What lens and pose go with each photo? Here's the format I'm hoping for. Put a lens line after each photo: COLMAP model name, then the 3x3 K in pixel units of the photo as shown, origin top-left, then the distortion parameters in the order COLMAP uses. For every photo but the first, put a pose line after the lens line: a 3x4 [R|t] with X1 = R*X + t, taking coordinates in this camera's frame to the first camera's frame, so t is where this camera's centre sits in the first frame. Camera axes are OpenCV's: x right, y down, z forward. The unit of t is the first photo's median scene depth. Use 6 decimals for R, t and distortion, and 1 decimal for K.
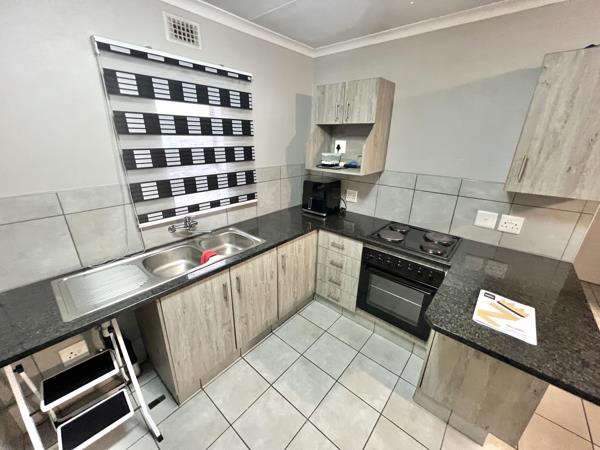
lens RADIAL K [[240.1, 0, 300.0], [0, 240.1, 225.0], [0, 0, 1]] dist [-0.000015, 0.000295]
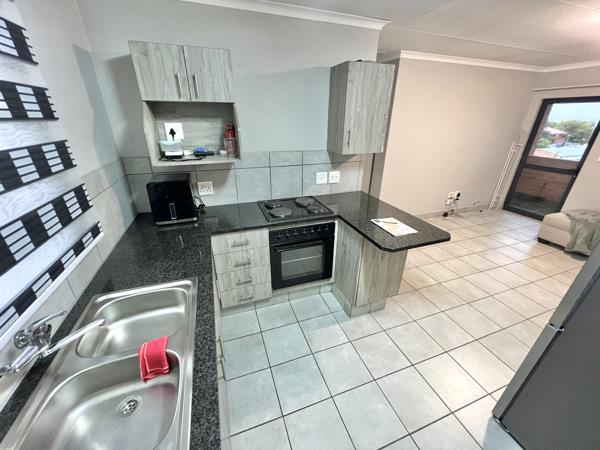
lens RADIAL K [[240.1, 0, 300.0], [0, 240.1, 225.0], [0, 0, 1]] dist [-0.000015, 0.000295]
pose [[0.492311, -0.367844, 0.788873, -0.483615], [0.304778, 0.921788, 0.239619, -0.144655], [-0.815316, 0.122464, 0.565917, 0.353384]]
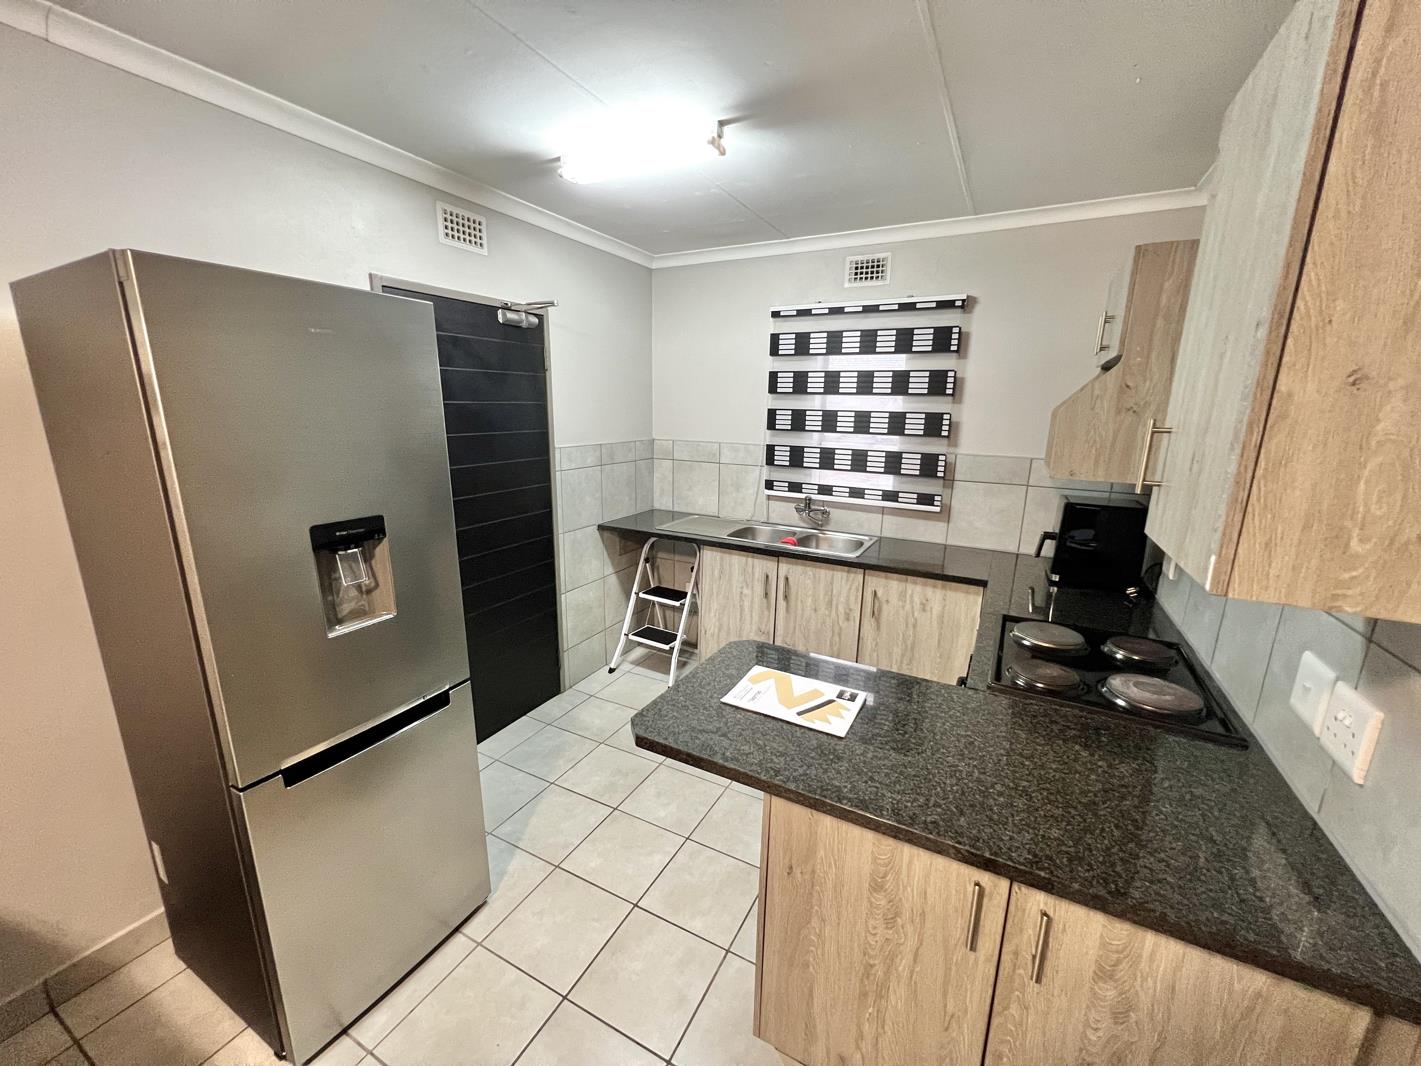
lens RADIAL K [[568.8, 0, 710.5], [0, 568.8, 533.0], [0, 0, 1]] dist [-0.000015, 0.000295]
pose [[0.221896, 0.203976, -0.953497, 1.164511], [-0.357387, 0.926837, 0.115102, -0.021909], [0.907214, 0.315227, 0.278559, 0.232772]]
